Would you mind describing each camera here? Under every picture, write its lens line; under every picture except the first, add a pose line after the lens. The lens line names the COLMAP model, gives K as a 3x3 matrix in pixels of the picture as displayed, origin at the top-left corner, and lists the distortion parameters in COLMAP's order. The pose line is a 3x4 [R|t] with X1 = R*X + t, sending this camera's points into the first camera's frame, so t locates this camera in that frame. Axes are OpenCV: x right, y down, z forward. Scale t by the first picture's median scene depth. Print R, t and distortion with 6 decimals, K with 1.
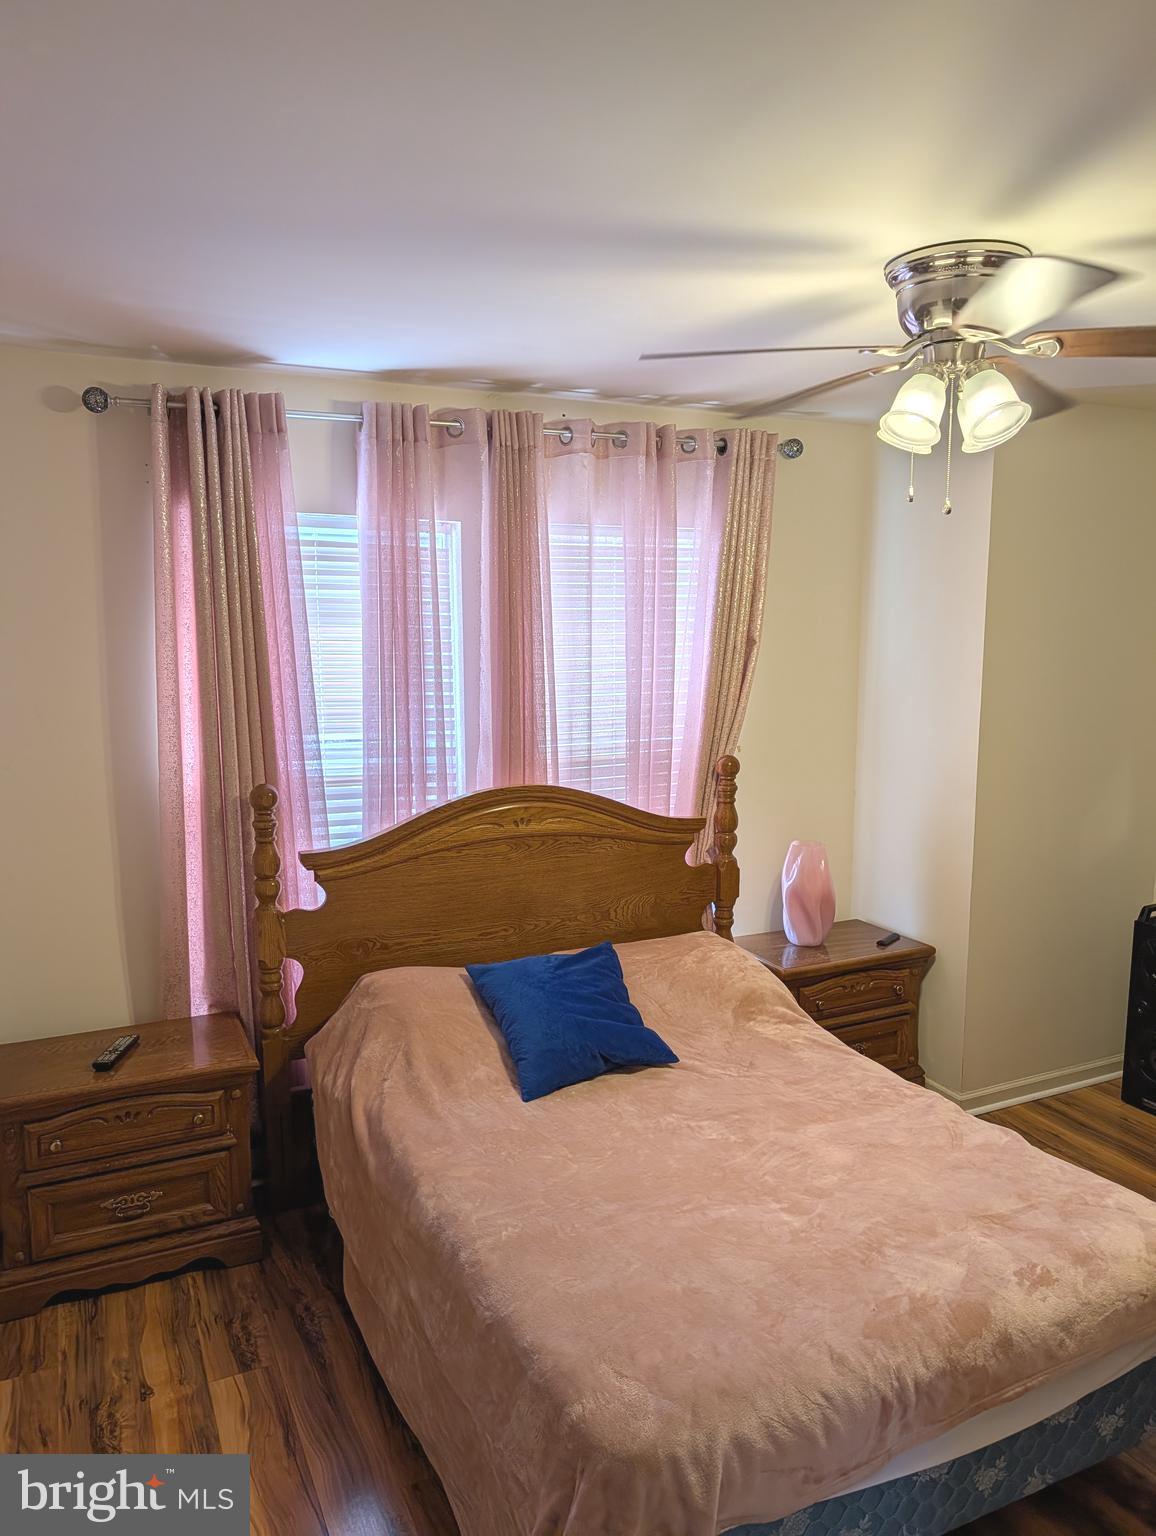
lens RADIAL K [[1102.9, 0, 578.0], [0, 1102.9, 768.0], [0, 0, 1]] dist [0.016830, -0.027994]
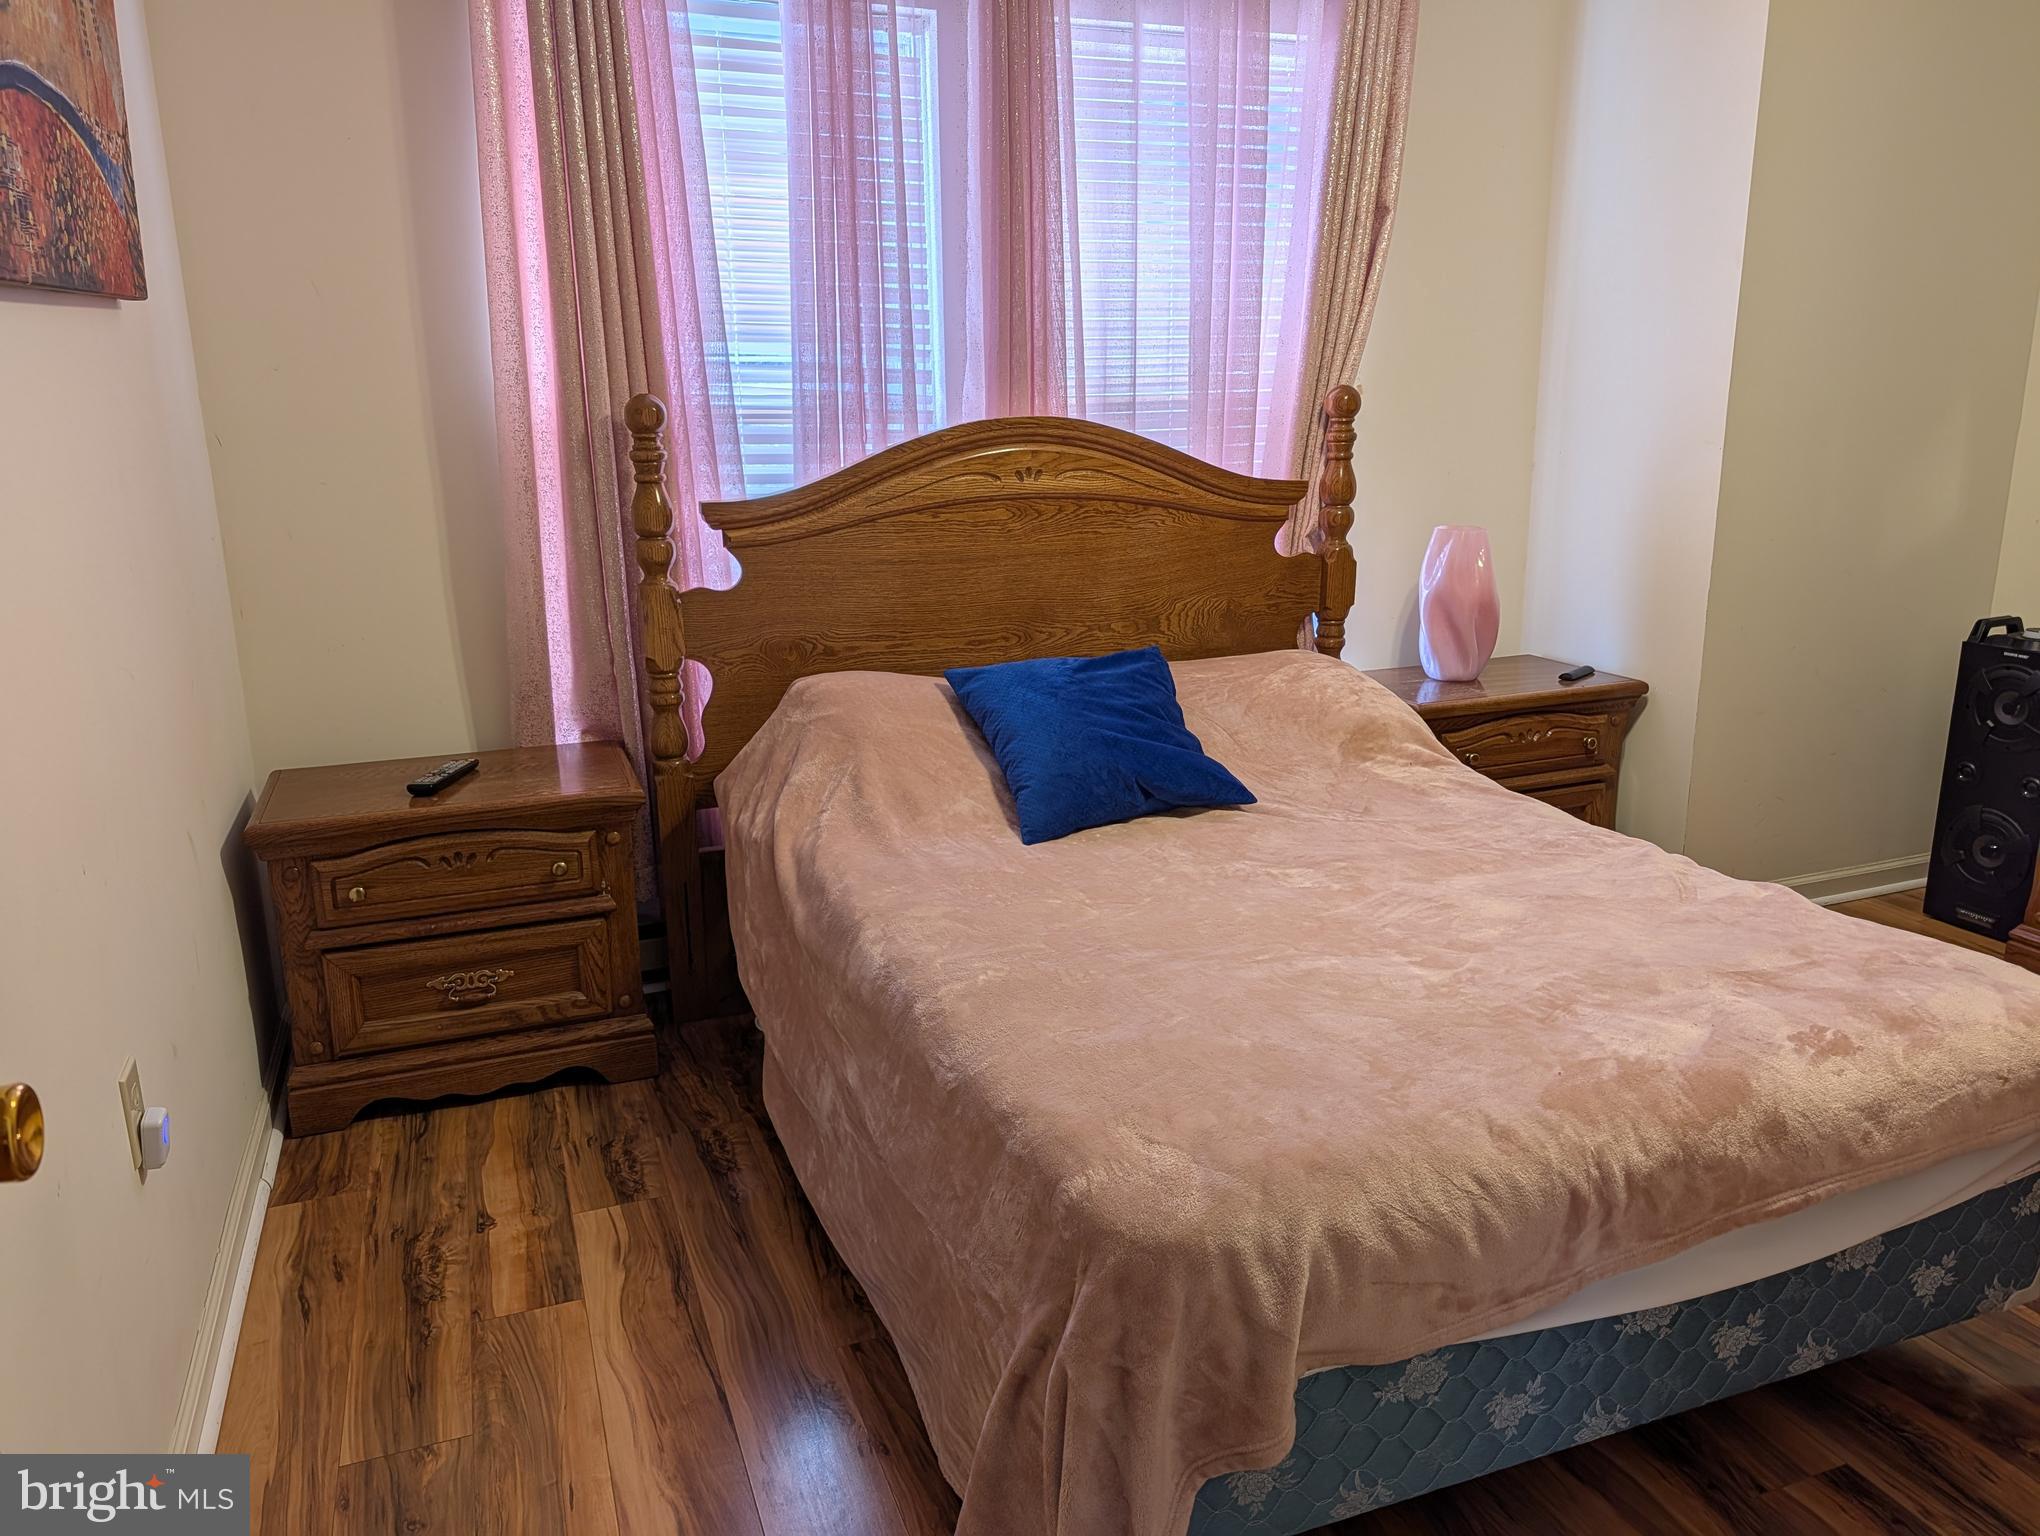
lens RADIAL K [[1464.8, 0, 1024.7], [0, 1464.8, 754.4], [0, 0, 1]] dist [0.016830, -0.027994]
pose [[0.997204, 0.010128, -0.074044, 0.015274], [-0.002059, 0.994121, 0.108252, 0.134338], [0.074706, -0.107797, 0.991362, 0.104633]]
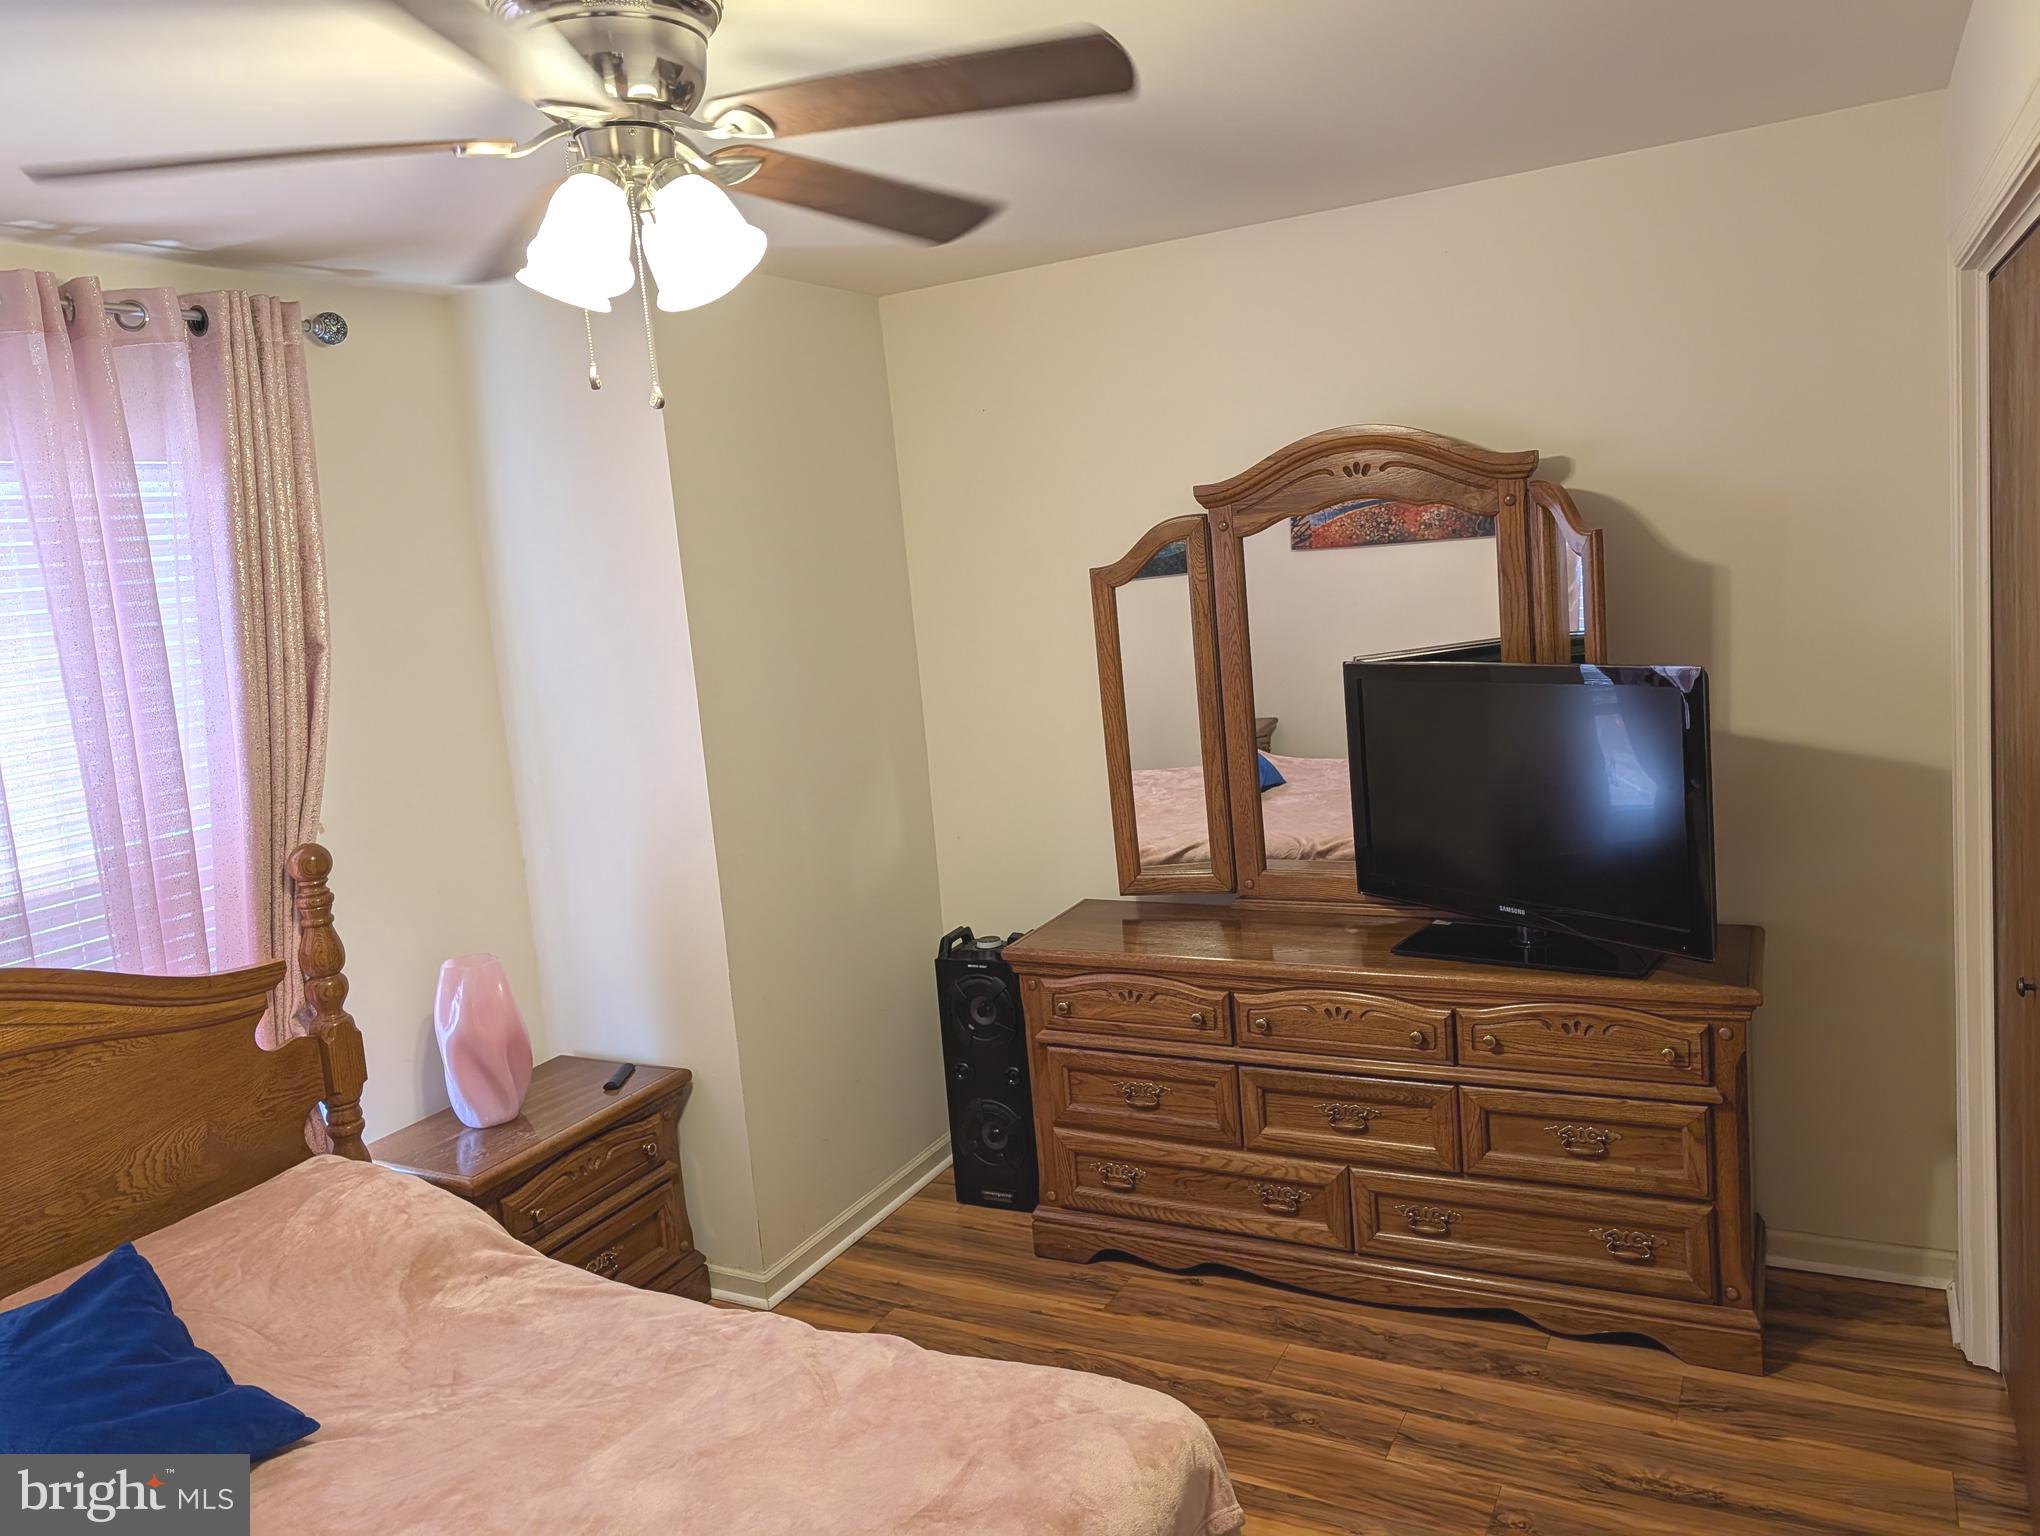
lens RADIAL K [[1473.5, 0, 1016.5], [0, 1473.5, 728.9], [0, 0, 1]] dist [0.007934, 0.004367]
pose [[0.803913, -0.142440, 0.577438, -0.003879], [0.165549, 0.986119, 0.012774, -0.023299], [-0.571242, 0.085325, 0.816335, 0.175732]]
